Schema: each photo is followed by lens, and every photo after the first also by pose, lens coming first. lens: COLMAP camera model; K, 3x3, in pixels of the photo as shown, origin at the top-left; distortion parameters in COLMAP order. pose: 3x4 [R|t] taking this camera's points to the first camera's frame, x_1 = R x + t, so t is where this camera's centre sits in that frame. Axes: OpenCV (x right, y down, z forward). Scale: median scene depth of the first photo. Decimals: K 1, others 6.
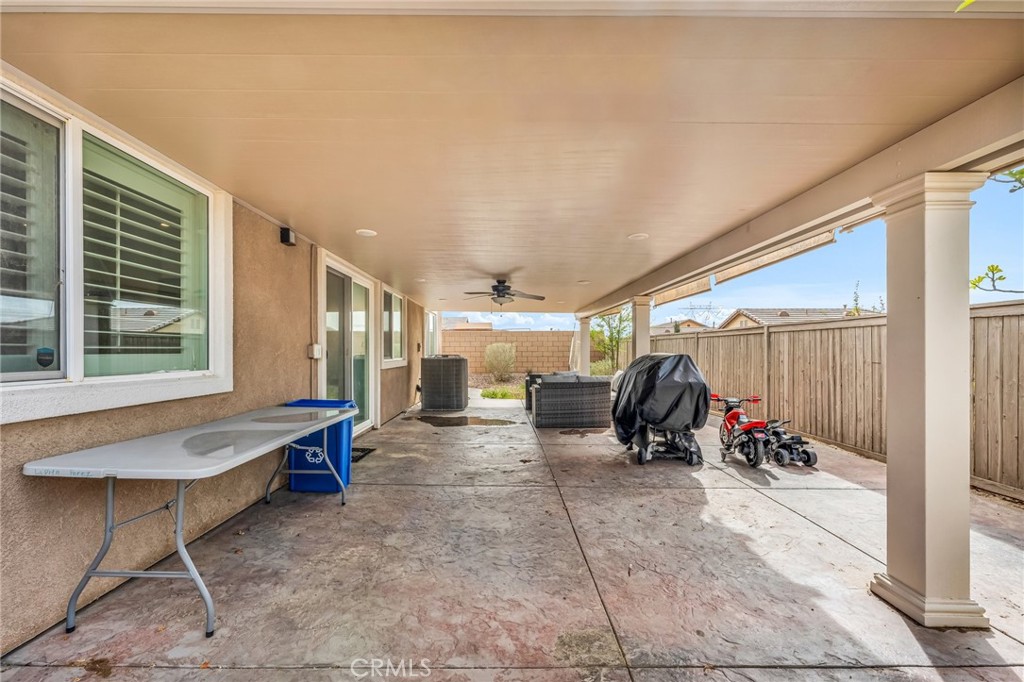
lens RADIAL K [[403.7, 0, 498.2], [0, 403.7, 338.7], [0, 0, 1]] dist [0.000137, -0.000061]
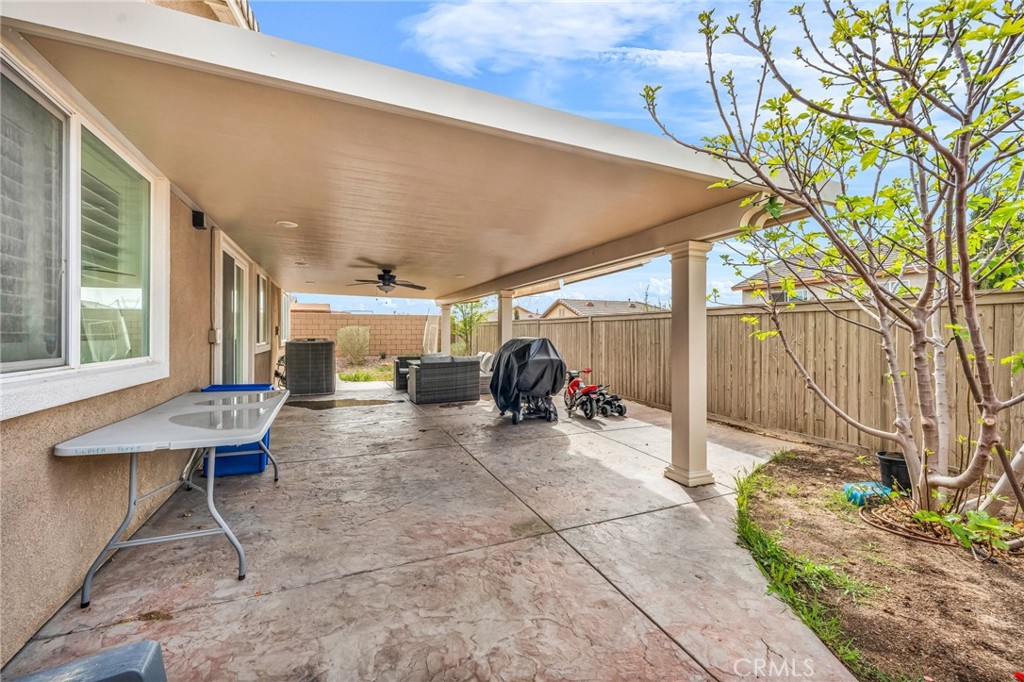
lens RADIAL K [[403.5, 0, 488.5], [0, 403.5, 313.5], [0, 0, 1]] dist [0.000855, 0.000095]
pose [[0.927516, 0.019580, 0.373271, -0.215216], [-0.012278, 0.999684, -0.021932, -0.011230], [-0.373582, 0.015760, 0.927463, -0.164200]]
